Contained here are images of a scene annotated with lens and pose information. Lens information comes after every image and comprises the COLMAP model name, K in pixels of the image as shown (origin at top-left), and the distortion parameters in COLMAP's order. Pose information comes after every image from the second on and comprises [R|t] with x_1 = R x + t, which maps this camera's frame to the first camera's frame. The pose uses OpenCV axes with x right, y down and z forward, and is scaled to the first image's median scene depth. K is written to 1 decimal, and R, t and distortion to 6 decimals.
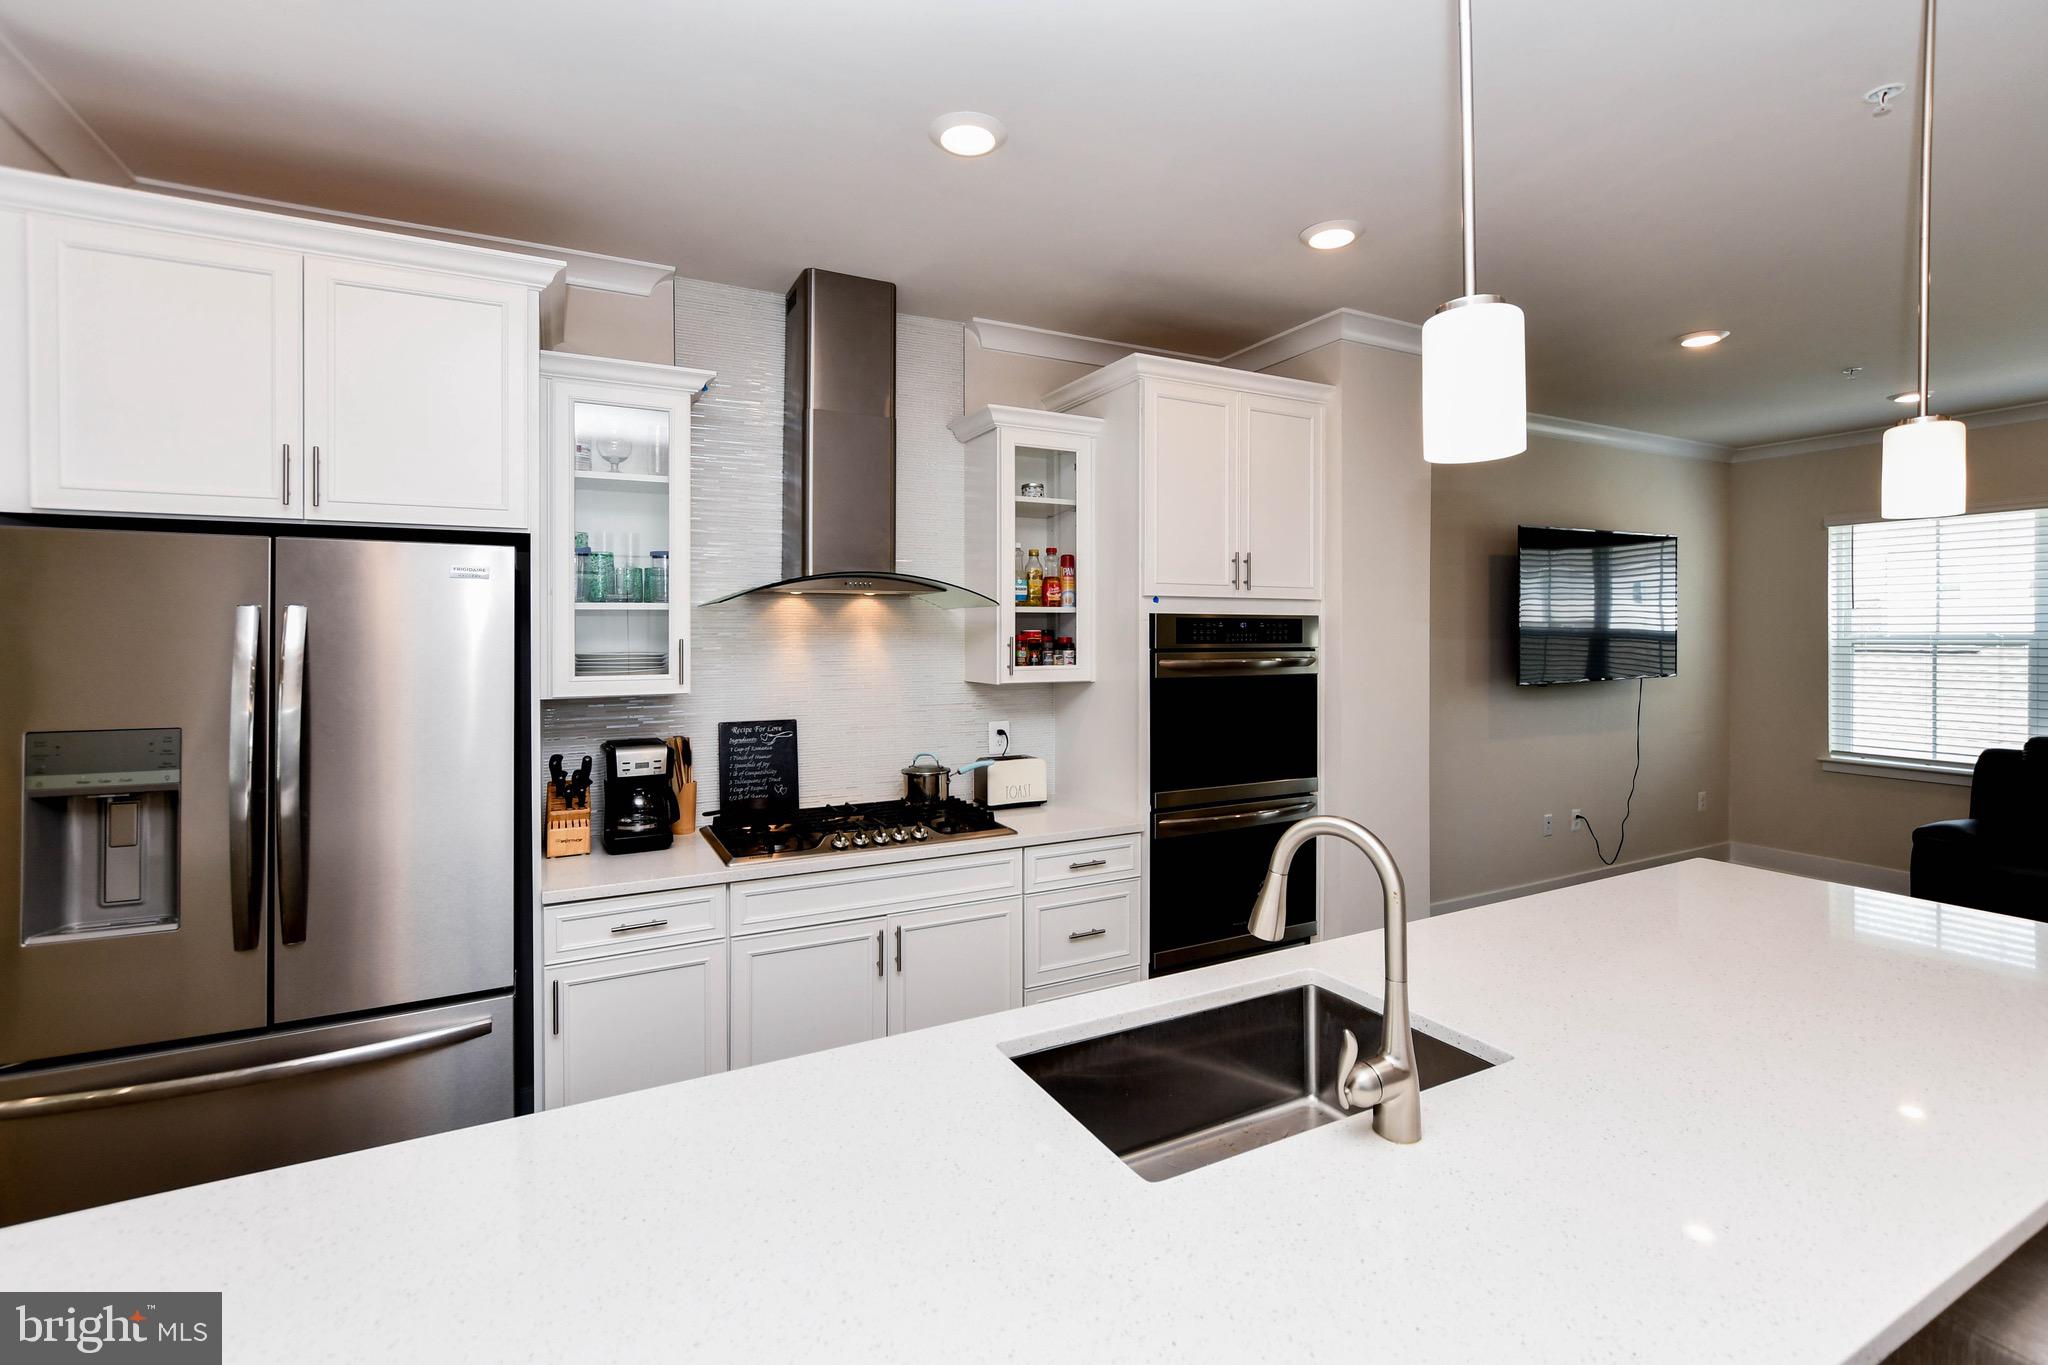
lens RADIAL K [[920.1, 0, 1033.9], [0, 920.1, 653.6], [0, 0, 1]] dist [-0.009599, 0.000035]
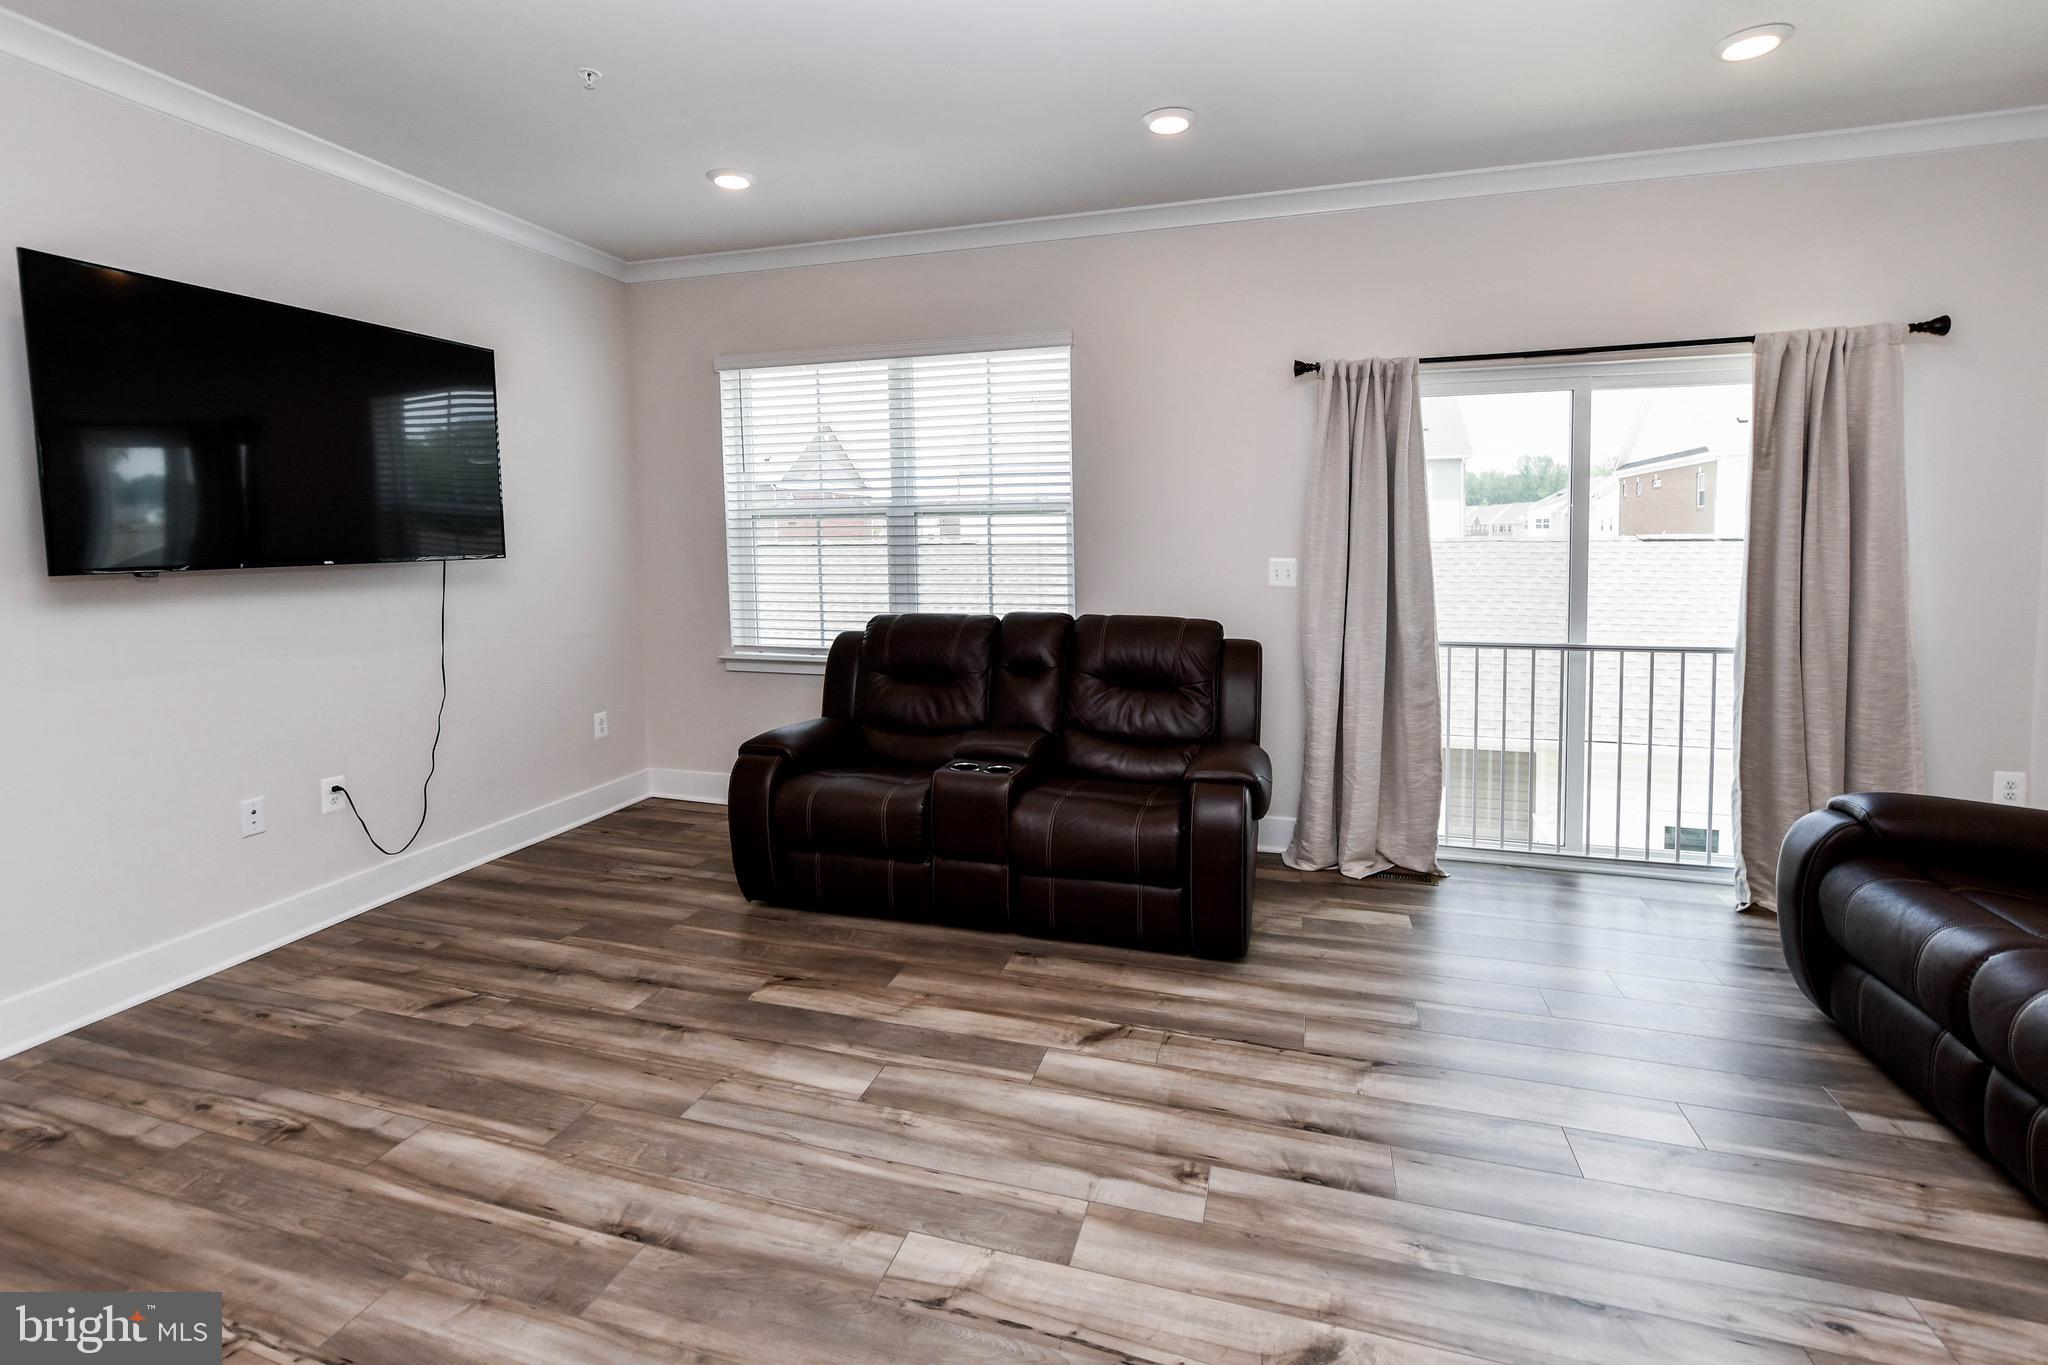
lens RADIAL K [[934.0, 0, 1010.8], [0, 934.0, 603.7], [0, 0, 1]] dist [-0.007699, 0.000549]
pose [[0.706233, -0.054617, 0.705870, 0.799865], [0.021420, 0.998212, 0.055806, 0.046577], [-0.707655, -0.024292, 0.706140, 0.397098]]
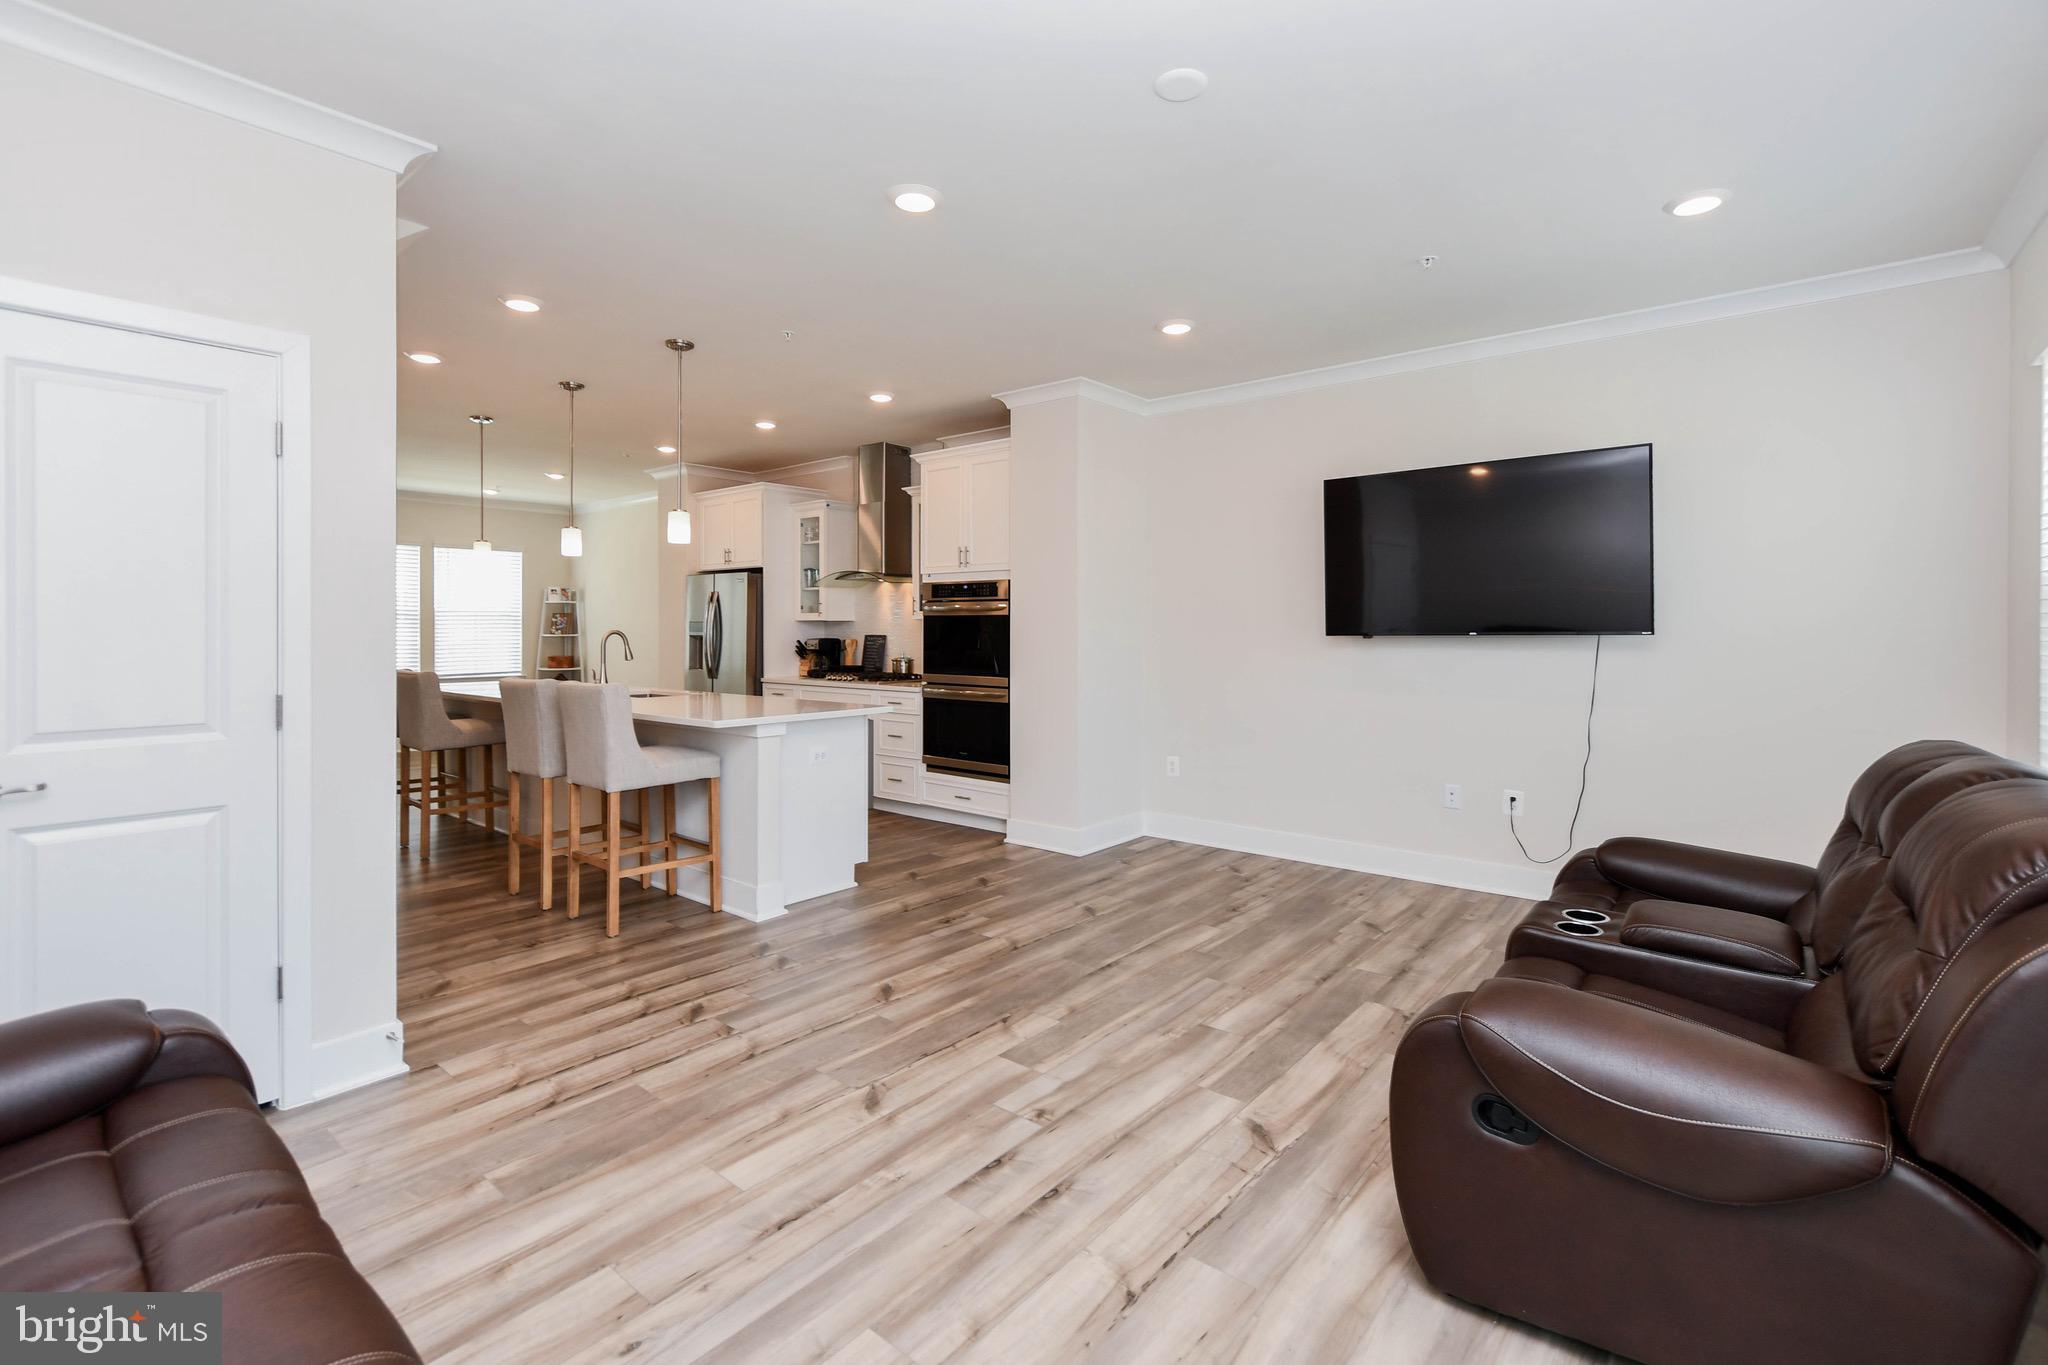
lens RADIAL K [[933.7, 0, 1015.0], [0, 933.7, 632.1], [0, 0, 1]] dist [-0.007821, -0.000075]
pose [[0.374006, 0.006877, -0.927401, 2.015029], [-0.021332, 0.999772, -0.001189, 0.059188], [0.927181, 0.020228, 0.374067, 0.420787]]
